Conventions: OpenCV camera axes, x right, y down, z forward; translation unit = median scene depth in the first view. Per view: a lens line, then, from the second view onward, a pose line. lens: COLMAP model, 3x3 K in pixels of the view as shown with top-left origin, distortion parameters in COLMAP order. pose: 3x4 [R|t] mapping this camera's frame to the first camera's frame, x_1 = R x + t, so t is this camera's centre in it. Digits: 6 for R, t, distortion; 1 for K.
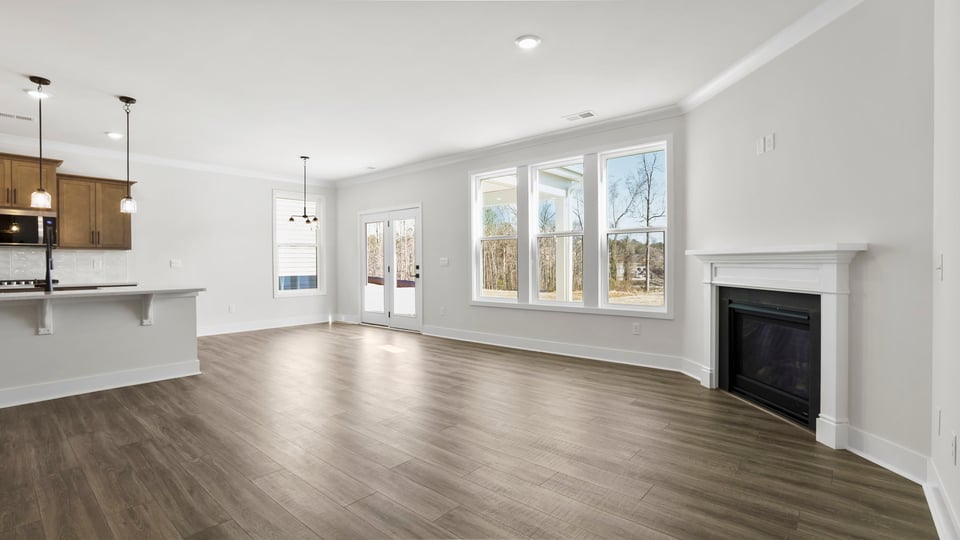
lens RADIAL K [[482.5, 0, 480.0], [0, 482.5, 270.0], [0, 0, 1]] dist [-0.000090, -0.000045]
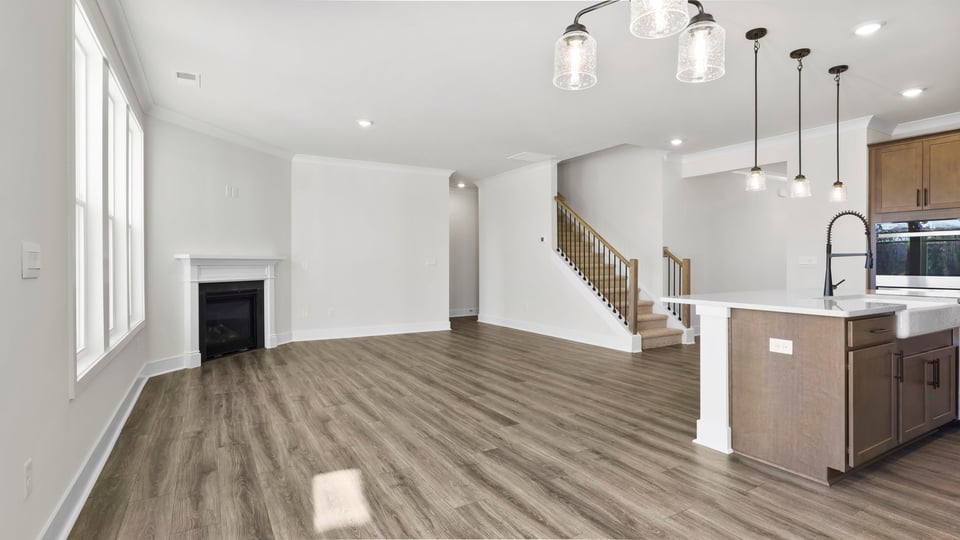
lens RADIAL K [[482.5, 0, 480.0], [0, 482.5, 270.0], [0, 0, 1]] dist [-0.000090, -0.000045]
pose [[-0.966772, 0.006024, 0.255571, -0.704960], [0.014463, 0.999410, 0.031151, -0.041664], [-0.255232, 0.033813, -0.966288, 2.662798]]
